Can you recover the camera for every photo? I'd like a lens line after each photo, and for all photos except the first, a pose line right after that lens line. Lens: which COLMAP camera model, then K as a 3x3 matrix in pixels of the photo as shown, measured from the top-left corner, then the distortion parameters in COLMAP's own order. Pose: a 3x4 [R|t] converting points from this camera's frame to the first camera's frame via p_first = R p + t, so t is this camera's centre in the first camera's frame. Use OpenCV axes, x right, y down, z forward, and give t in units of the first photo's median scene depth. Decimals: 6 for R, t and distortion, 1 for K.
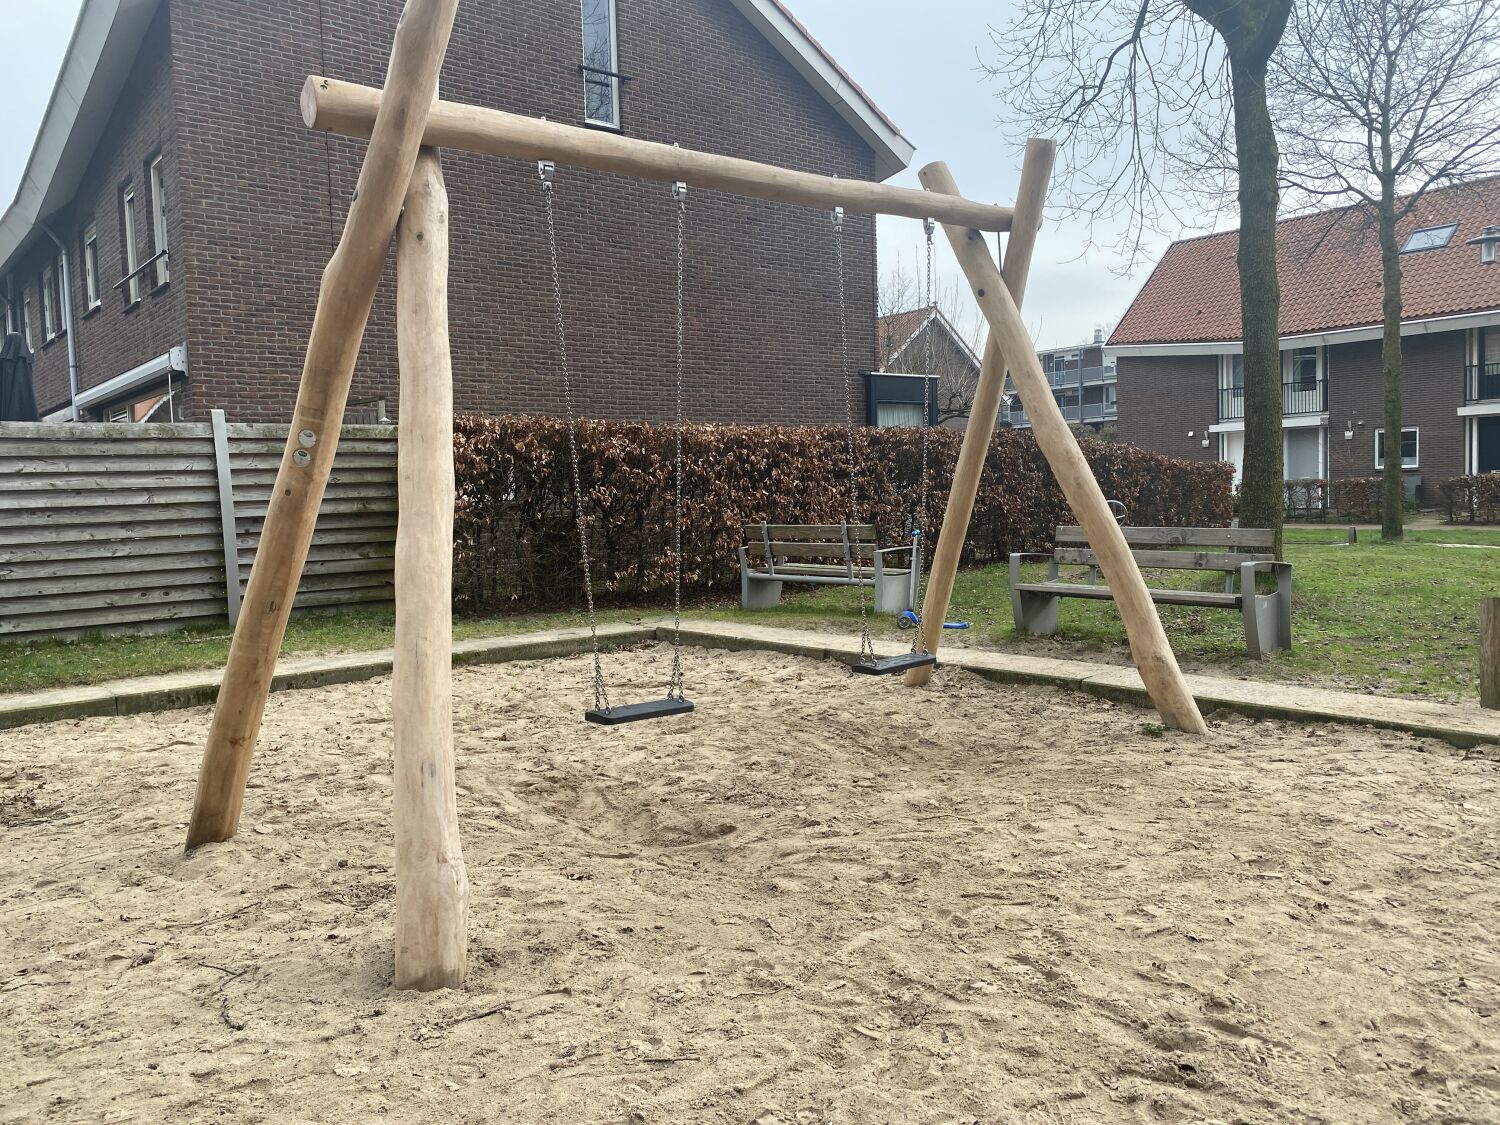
lens RADIAL K [[1146.0, 0, 750.0], [0, 1146.0, 562.5], [0, 0, 1]] dist [0.001713, -0.003861]
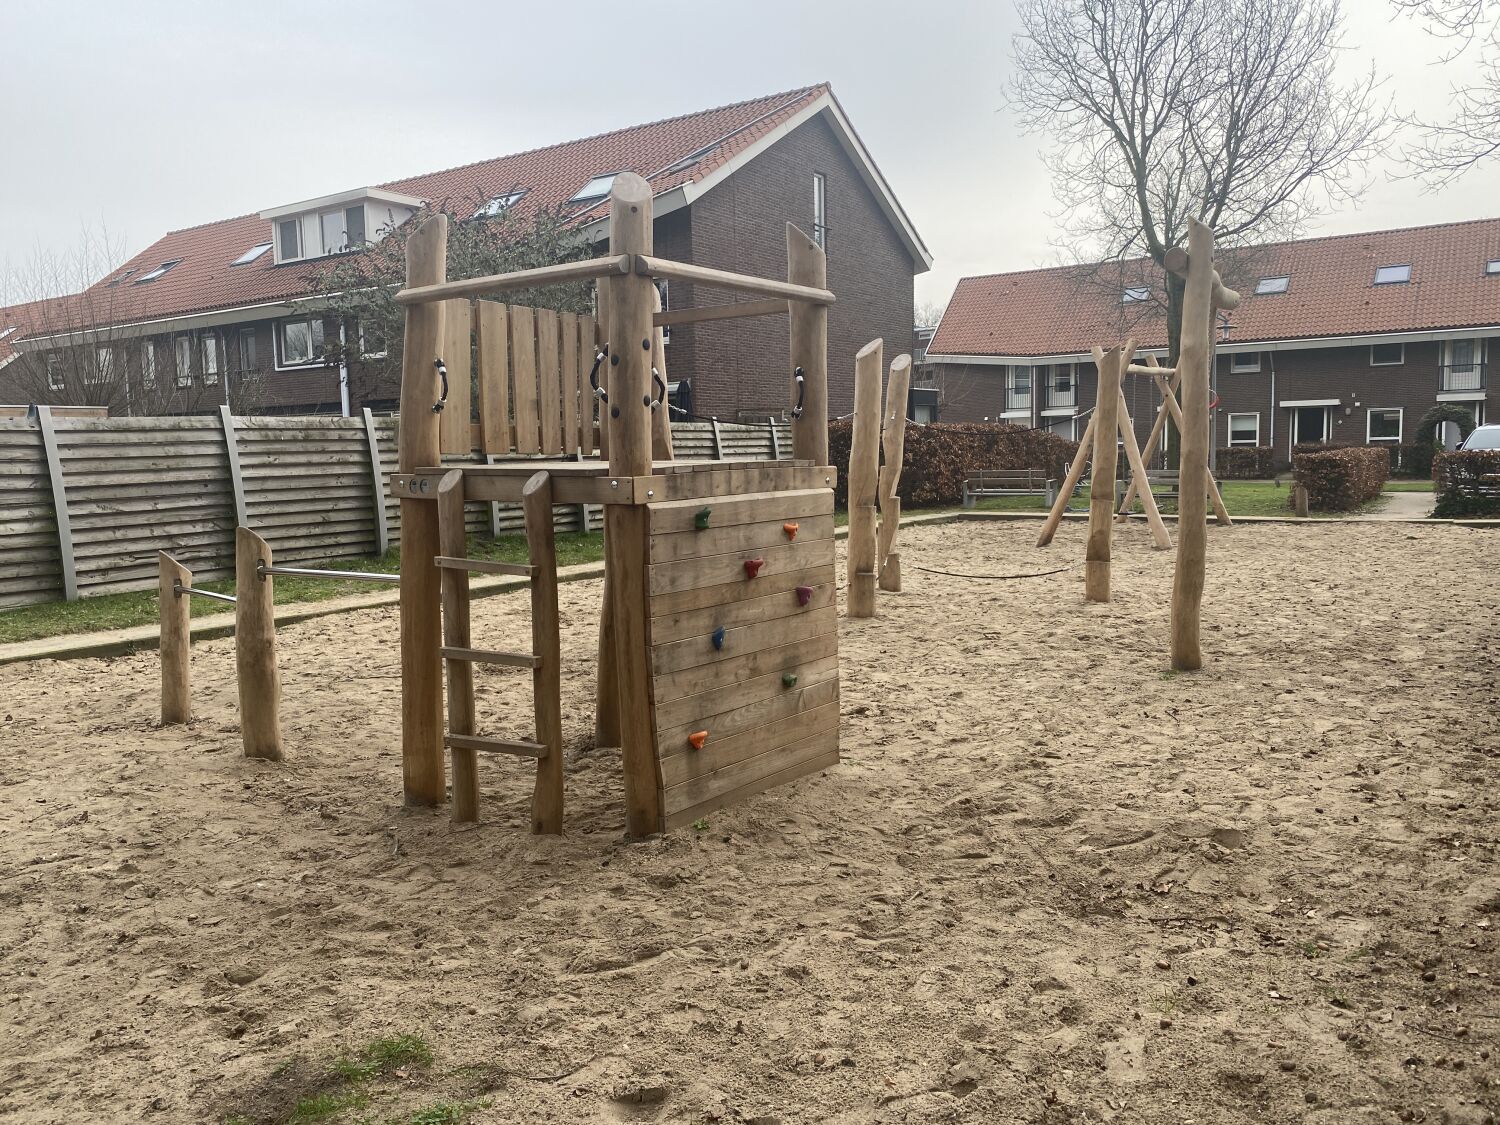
lens RADIAL K [[1146.0, 0, 750.0], [0, 1146.0, 562.5], [0, 0, 1]] dist [0.001713, -0.003861]
pose [[0.958678, -0.025733, 0.283327, -0.443570], [0.018772, 0.999452, 0.027256, 0.032408], [-0.283873, -0.020811, 0.958636, -0.422520]]
